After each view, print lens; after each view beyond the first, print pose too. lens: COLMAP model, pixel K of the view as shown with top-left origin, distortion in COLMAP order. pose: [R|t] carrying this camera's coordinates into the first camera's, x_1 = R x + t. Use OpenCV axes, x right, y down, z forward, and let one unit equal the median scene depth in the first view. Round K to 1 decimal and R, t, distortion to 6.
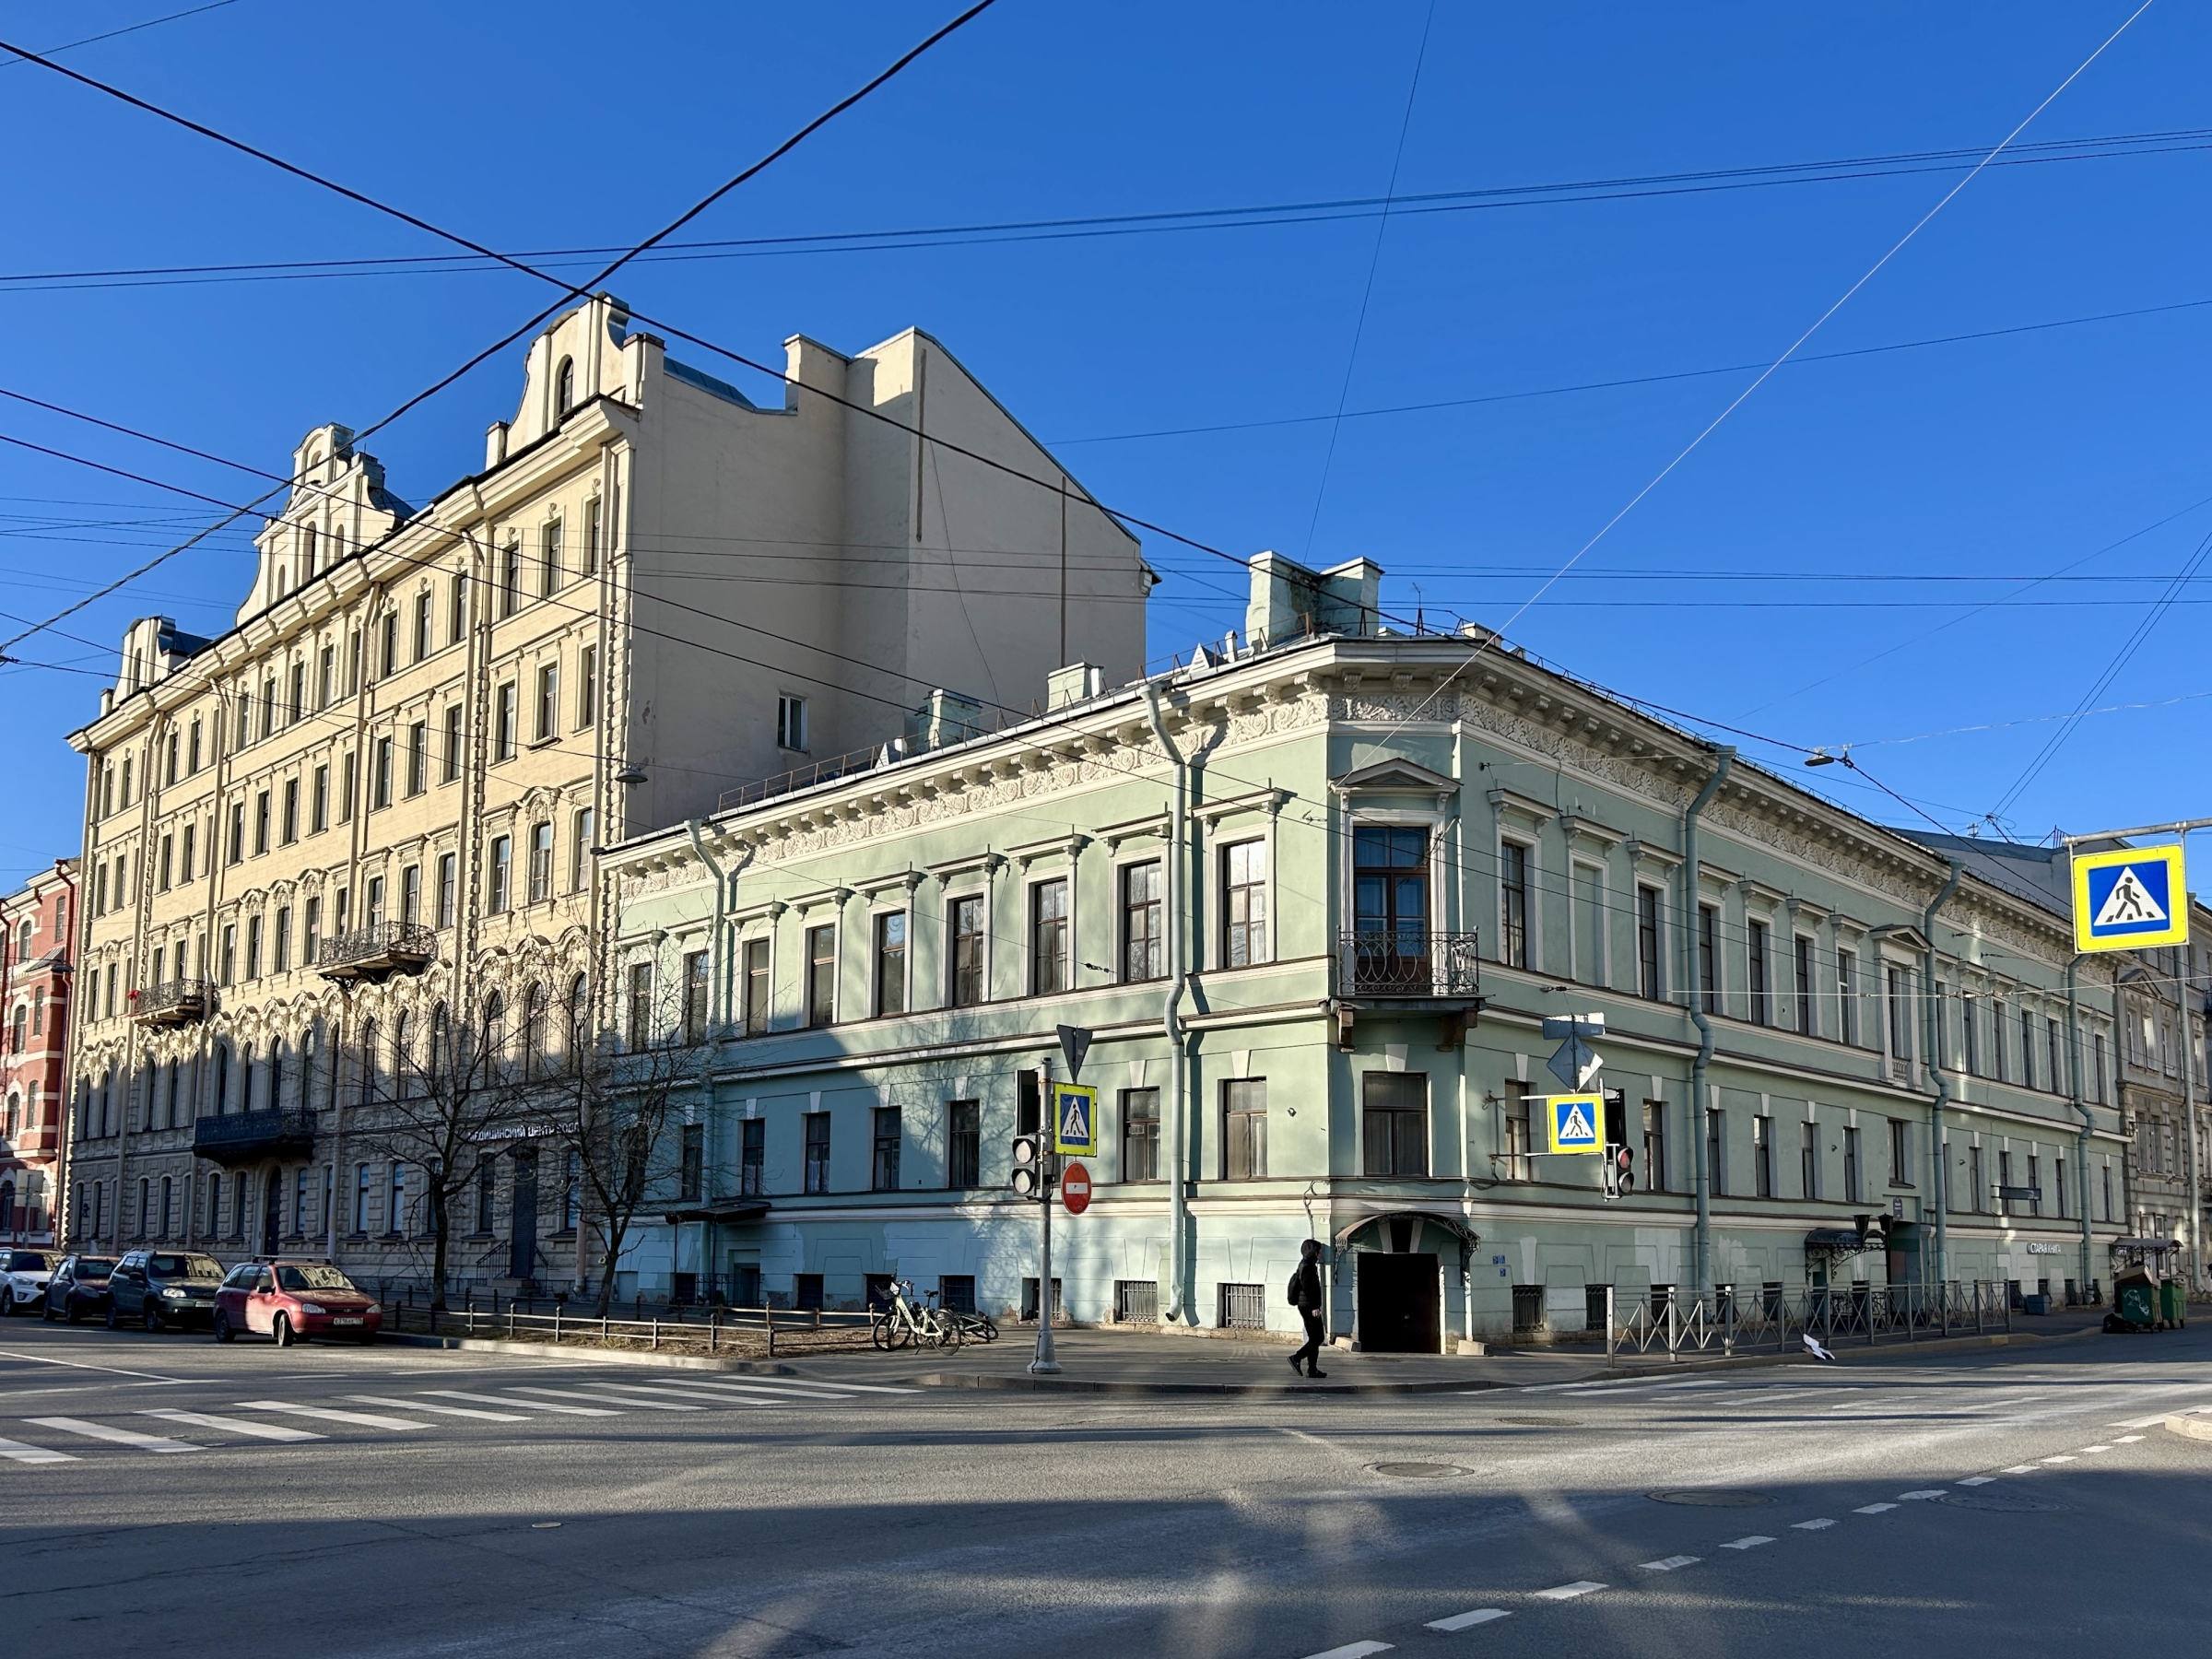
lens RADIAL K [[1709.0, 0, 1106.0], [0, 1709.0, 829.5], [0, 0, 1]] dist [0.000248, -0.005432]
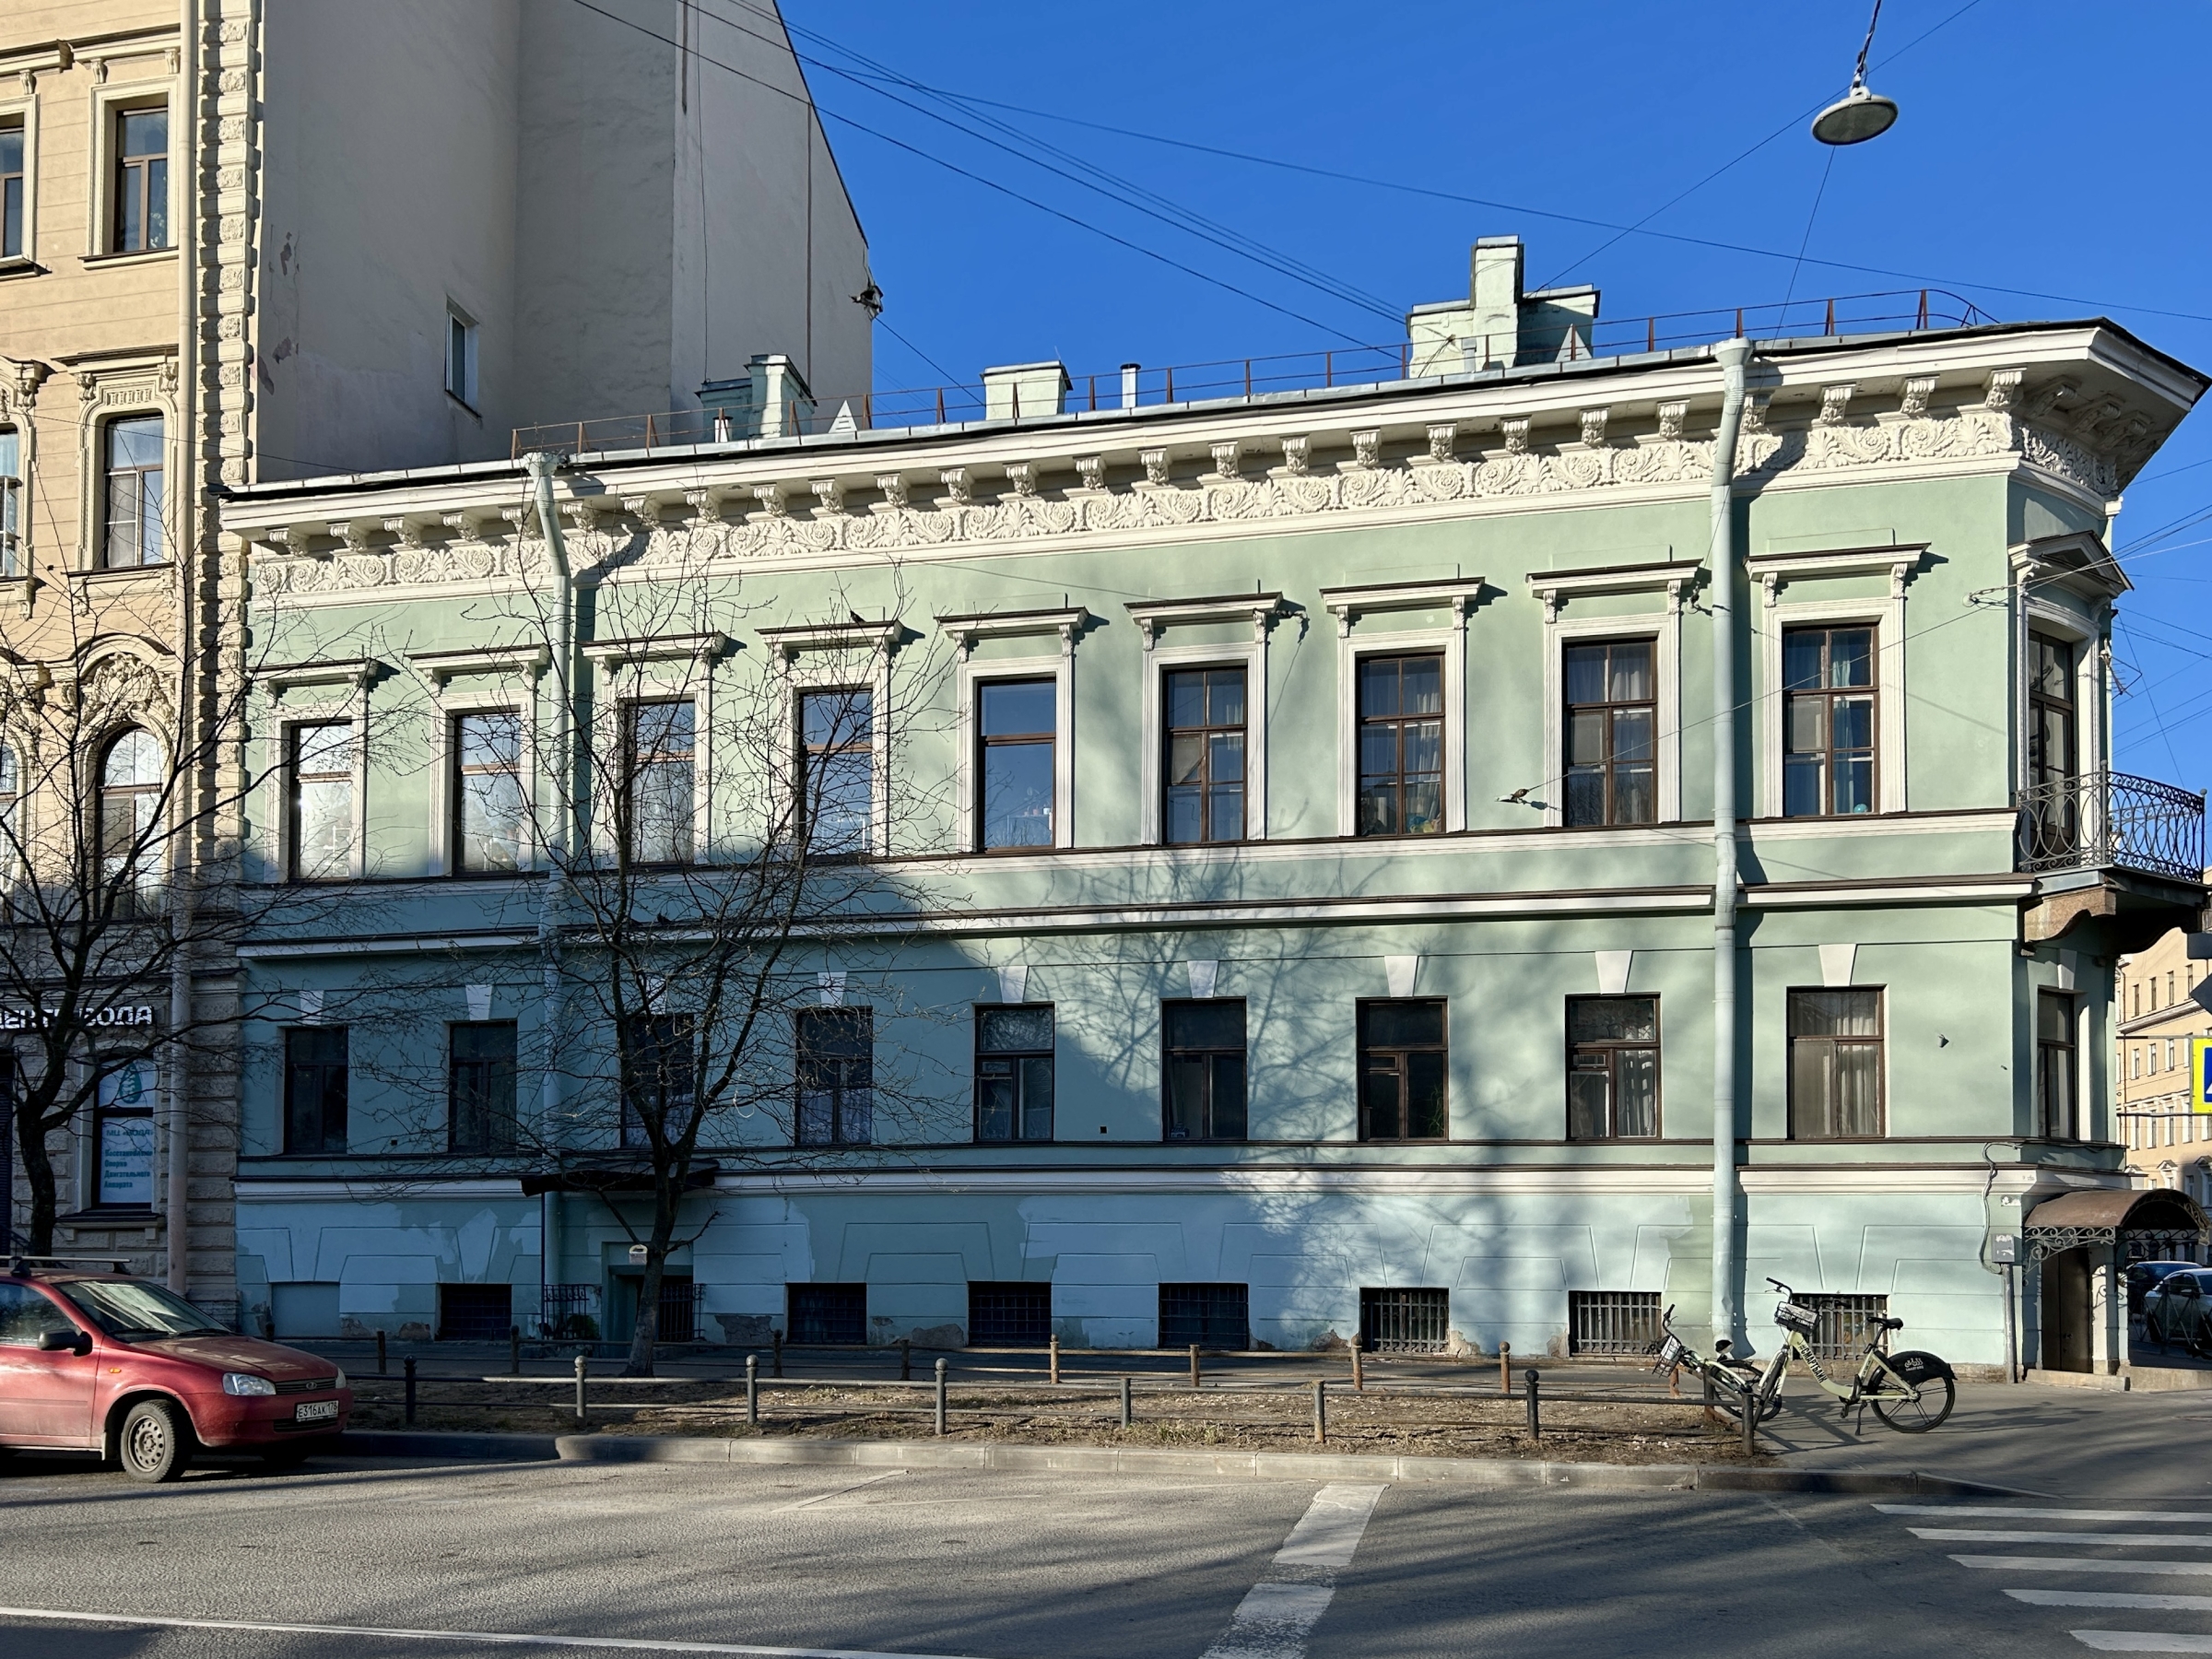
lens RADIAL K [[1941.0, 0, 1107.0], [0, 1941.0, 986.9], [0, 0, 1]] dist [0.027299, -0.018169]
pose [[0.858607, 0.065744, 0.508401, -0.432064], [-0.122819, 0.989240, 0.079497, 0.097610], [-0.497704, -0.130699, 0.857443, 0.405036]]
